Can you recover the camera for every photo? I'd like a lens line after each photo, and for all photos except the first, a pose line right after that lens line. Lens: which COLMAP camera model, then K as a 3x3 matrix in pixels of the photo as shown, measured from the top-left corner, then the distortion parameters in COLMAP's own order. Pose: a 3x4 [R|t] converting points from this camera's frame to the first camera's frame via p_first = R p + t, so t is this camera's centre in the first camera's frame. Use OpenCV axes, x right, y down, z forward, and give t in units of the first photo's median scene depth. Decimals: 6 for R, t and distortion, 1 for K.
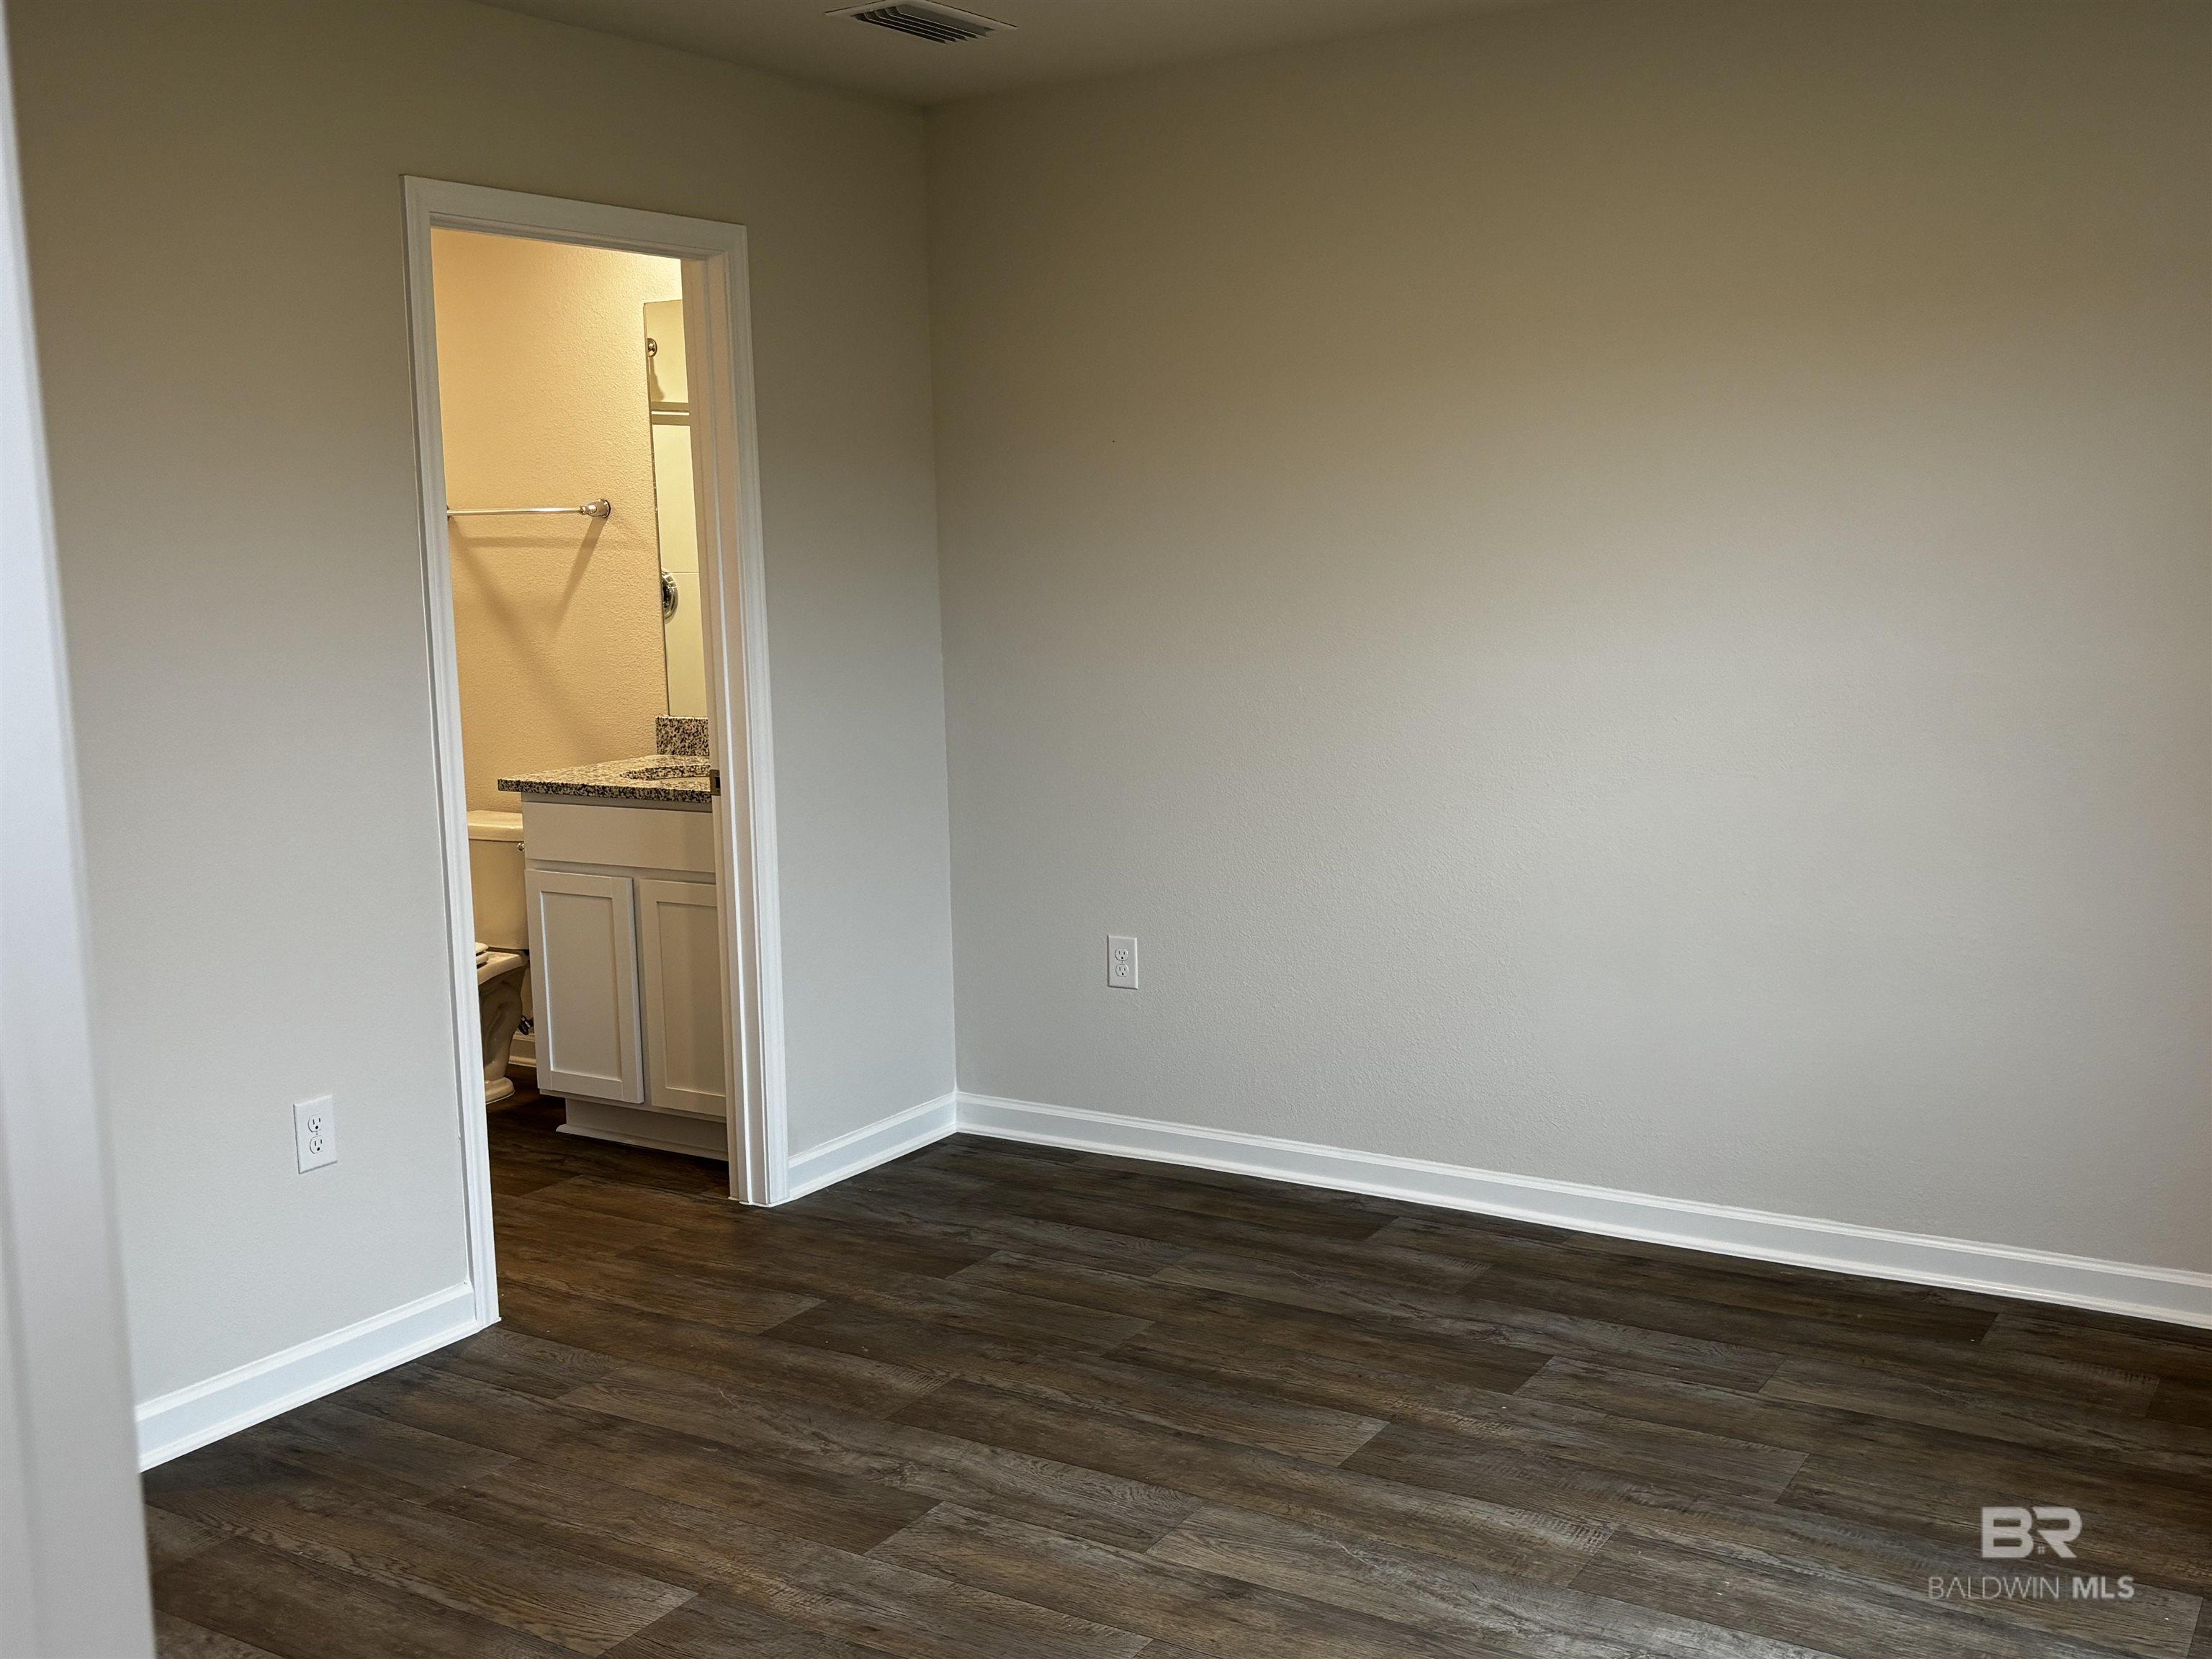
lens RADIAL K [[2174.9, 0, 1093.1], [0, 2174.9, 847.0], [0, 0, 1]] dist [0.025362, 0.000000]
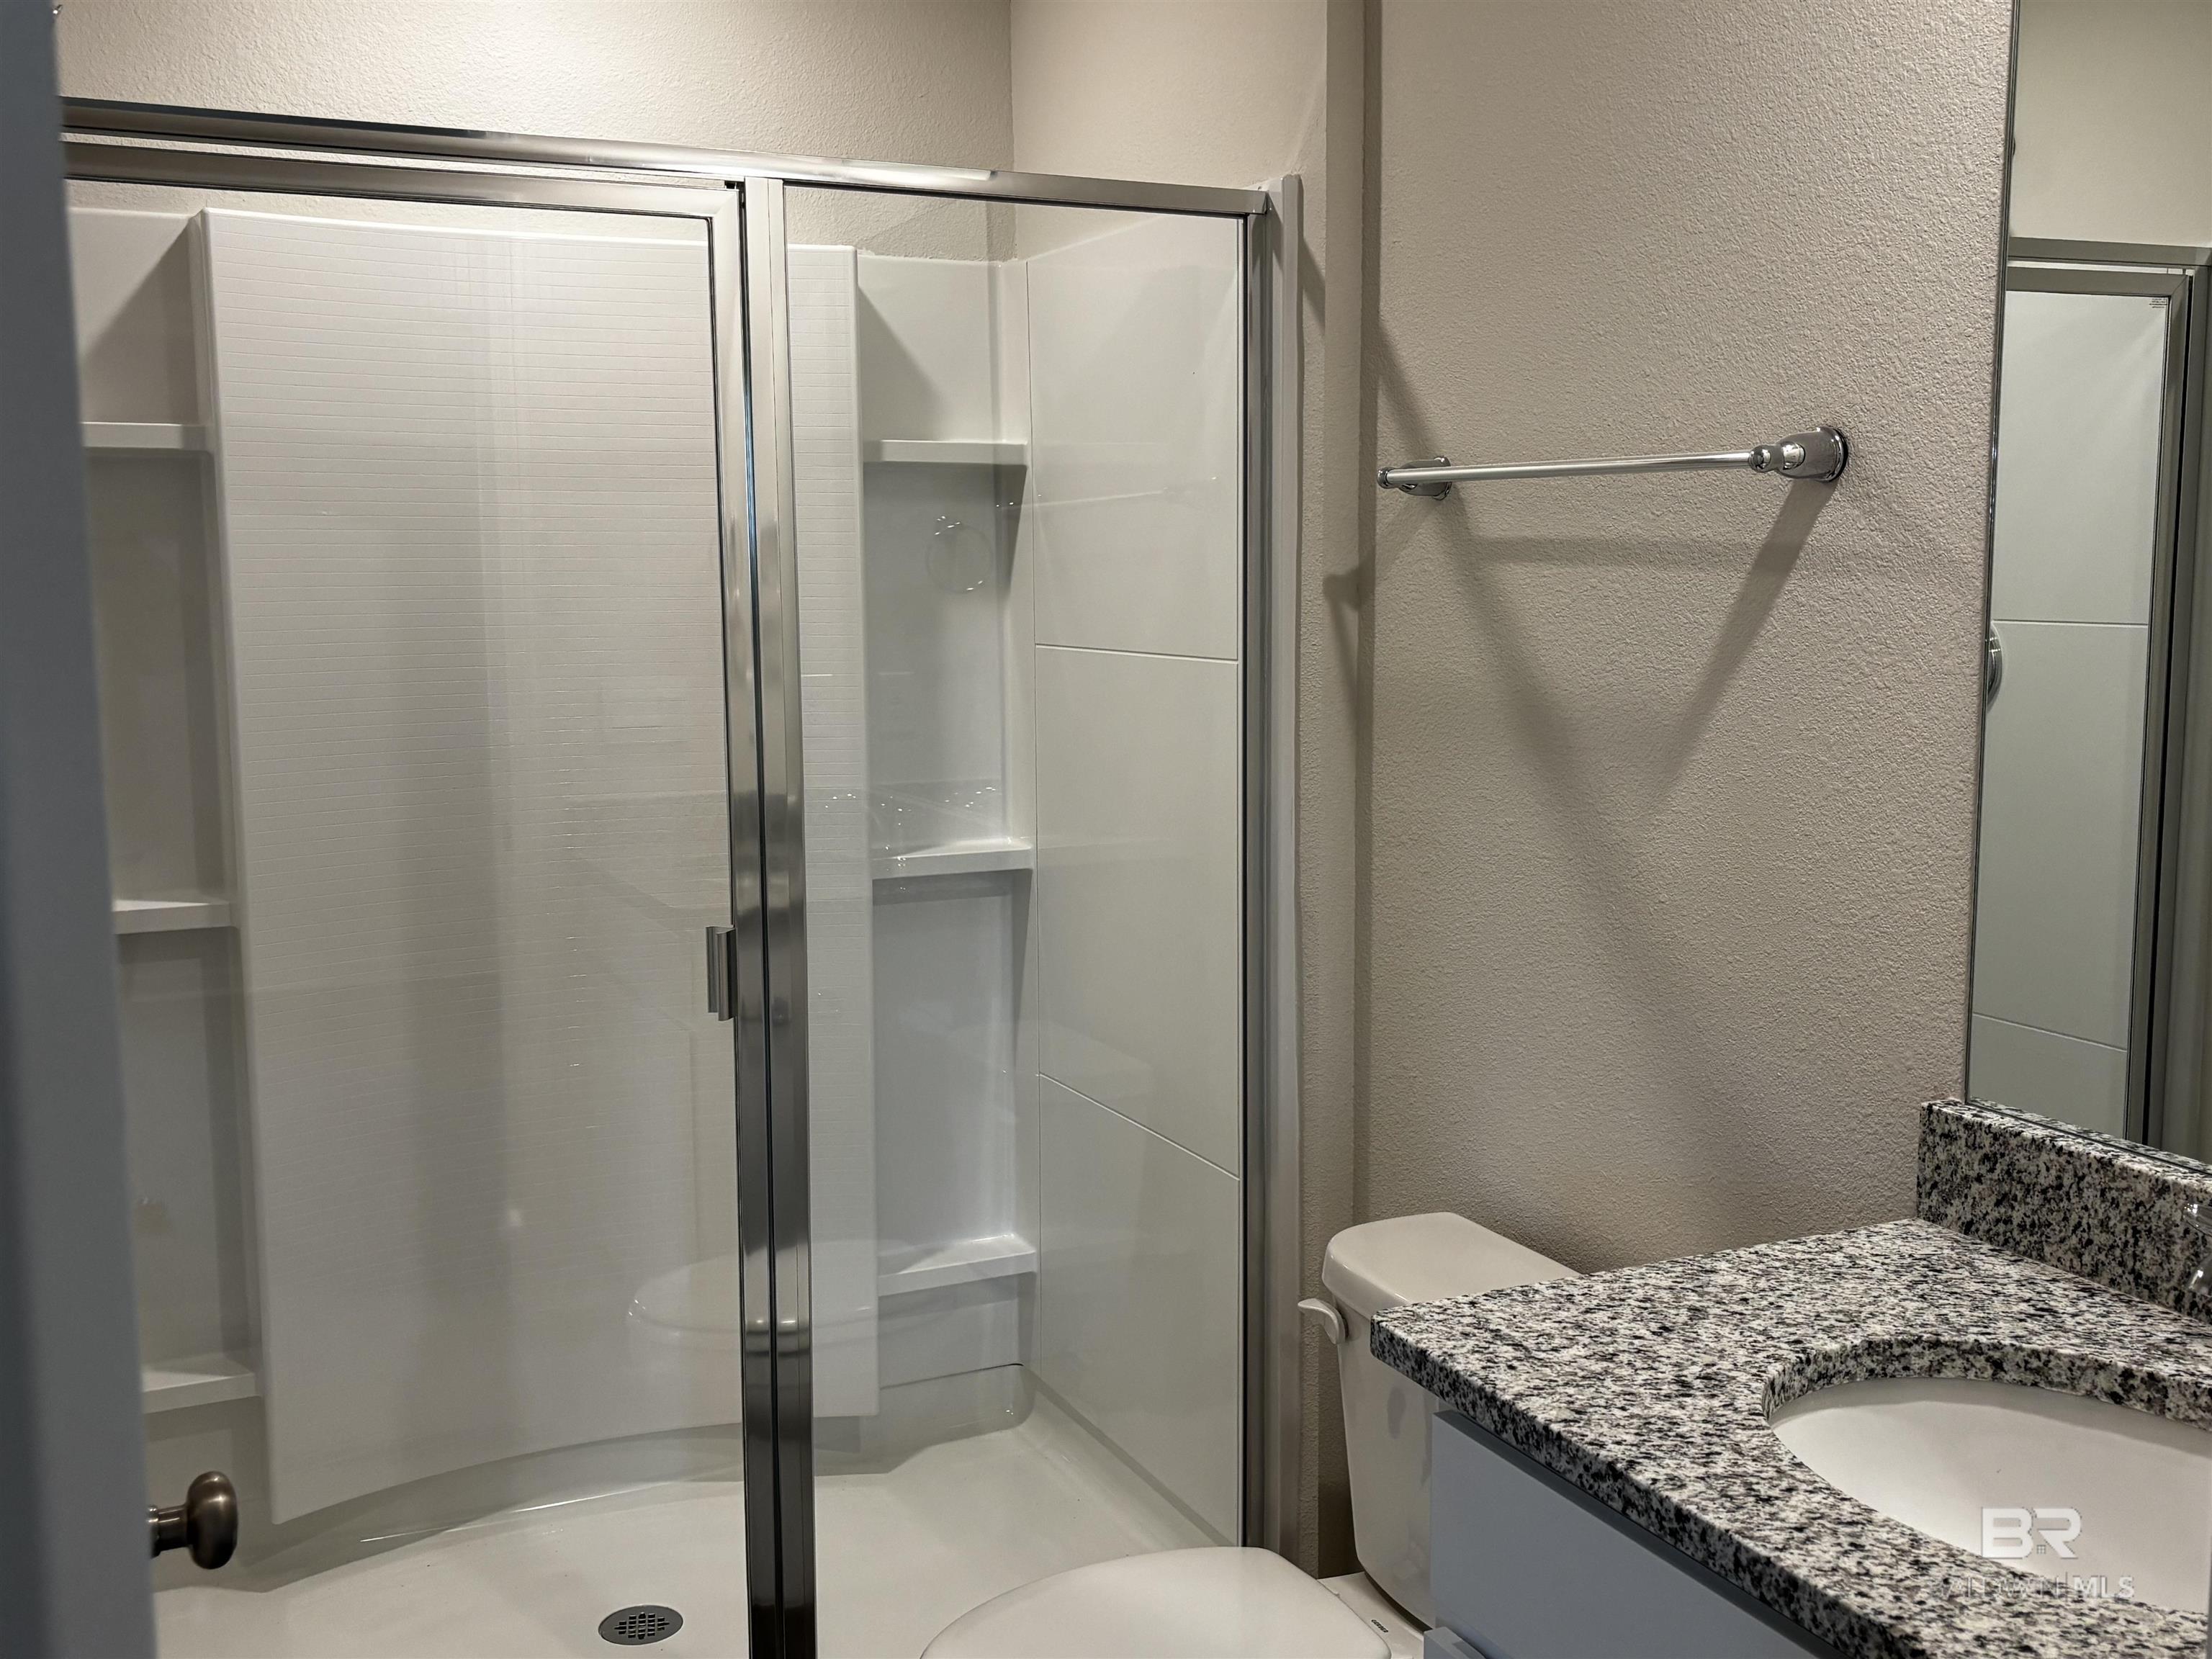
lens RADIAL K [[2174.9, 0, 1104.9], [0, 2174.9, 852.3], [0, 0, 1]] dist [0.025362, 0.000000]
pose [[0.839316, 0.092408, -0.535732, -0.134035], [-0.095470, 0.995187, 0.022088, -0.092494], [0.535195, 0.032608, 0.844099, 0.668610]]
